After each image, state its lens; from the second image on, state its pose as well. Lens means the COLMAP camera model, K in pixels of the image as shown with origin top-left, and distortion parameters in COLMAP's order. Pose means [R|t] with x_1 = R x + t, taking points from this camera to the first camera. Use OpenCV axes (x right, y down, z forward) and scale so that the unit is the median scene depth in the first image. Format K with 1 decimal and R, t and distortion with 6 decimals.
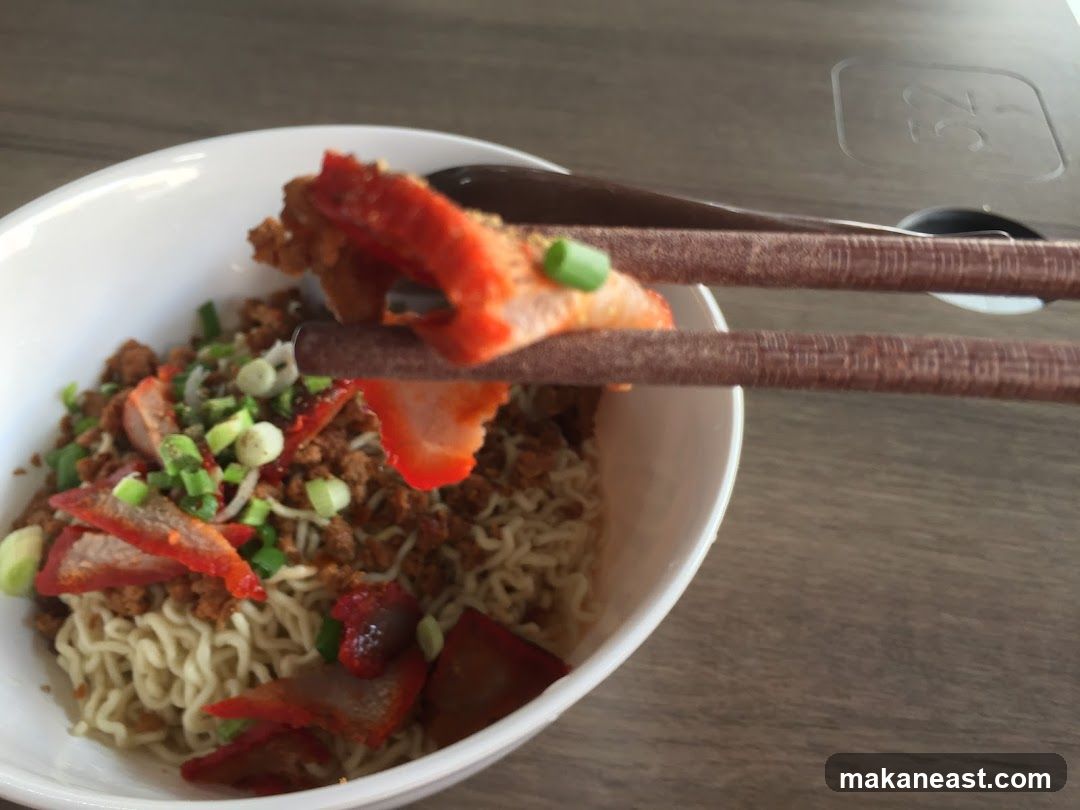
lens RADIAL K [[892.5, 0, 540.0], [0, 892.5, 405.0], [0, 0, 1]] dist [0.059248, -0.200644]
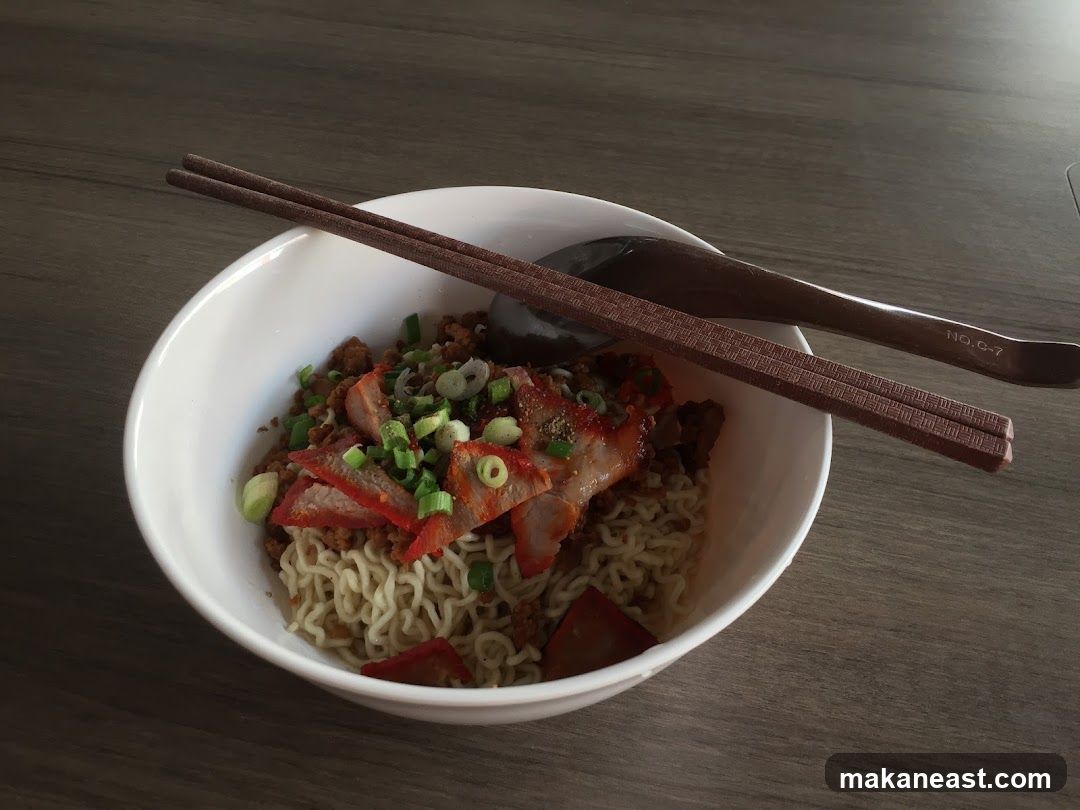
lens RADIAL K [[892.5, 0, 540.0], [0, 892.5, 405.0], [0, 0, 1]] dist [0.059248, -0.200644]
pose [[0.981003, 0.141597, -0.132605, -0.016276], [-0.142368, 0.989807, 0.003702, -0.025829], [0.131778, 0.015247, 0.991162, -0.285479]]
